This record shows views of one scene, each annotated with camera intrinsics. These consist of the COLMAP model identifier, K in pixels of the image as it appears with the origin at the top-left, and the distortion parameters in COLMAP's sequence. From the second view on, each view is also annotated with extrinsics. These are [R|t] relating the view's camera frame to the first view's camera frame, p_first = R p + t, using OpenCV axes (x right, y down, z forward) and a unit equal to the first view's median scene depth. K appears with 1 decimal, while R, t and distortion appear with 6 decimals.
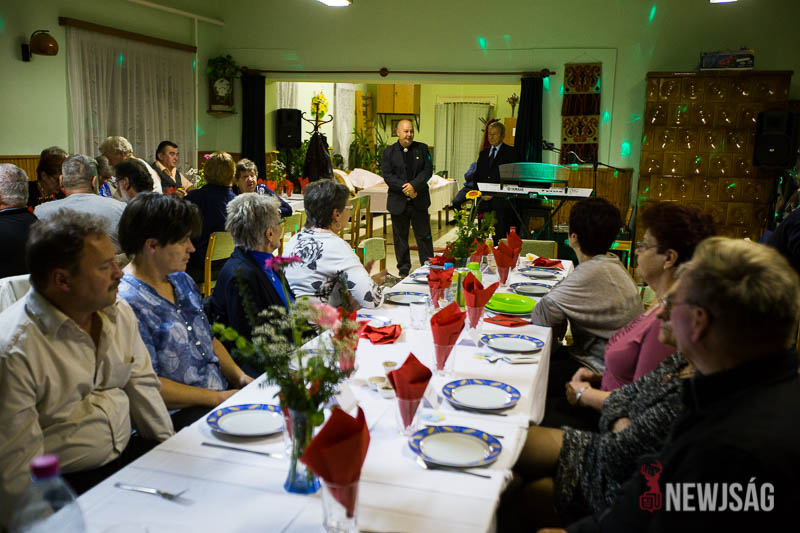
lens RADIAL K [[754.9, 0, 392.8], [0, 754.9, 268.6], [0, 0, 1]] dist [0.001044, 0.116395]
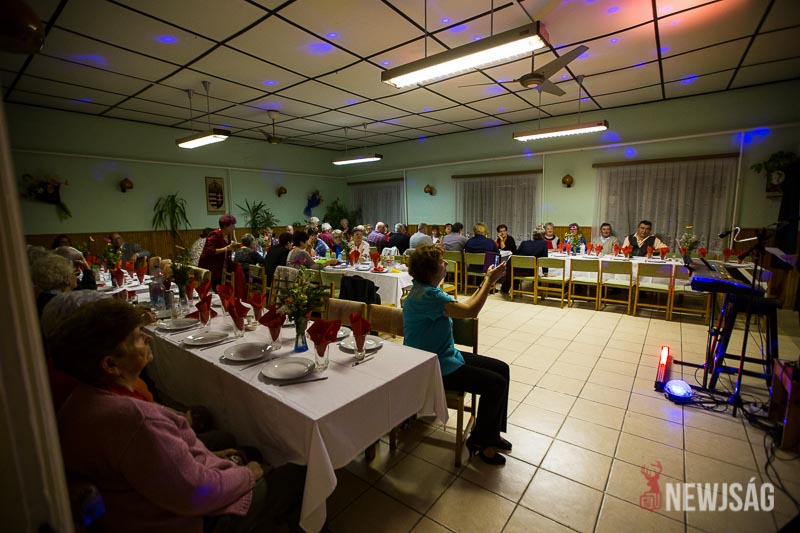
lens RADIAL K [[367.0, 0, 400.0], [0, 367.0, 266.5], [0, 0, 1]] dist [-0.038704, 0.014714]
pose [[-0.356939, 0.107429, -0.927930, 0.564599], [-0.165860, 0.970293, 0.176133, -0.097294], [0.919285, 0.216775, -0.328517, 0.653109]]
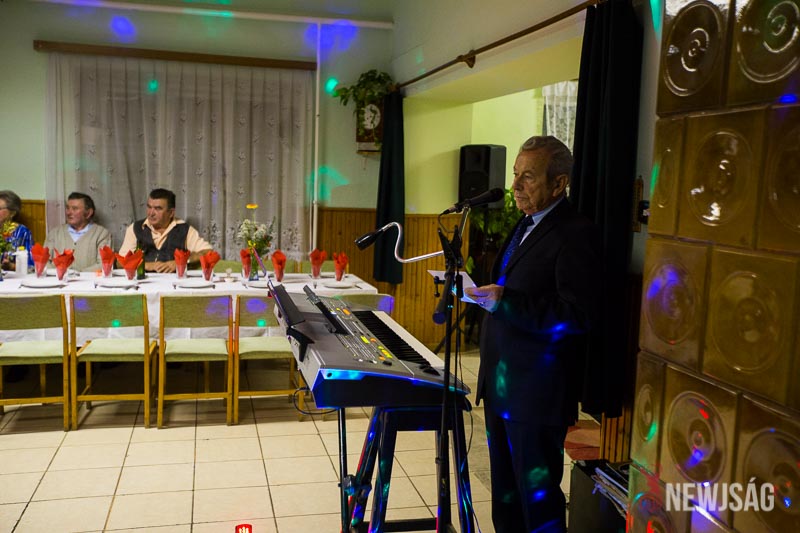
lens RADIAL K [[754.9, 0, 392.8], [0, 754.9, 268.6], [0, 0, 1]] dist [0.001044, 0.116395]
pose [[0.502039, 0.090949, -0.860049, 0.393395], [-0.176364, 0.984324, 0.001141, -0.107129], [0.846671, 0.151109, 0.510209, 0.686231]]
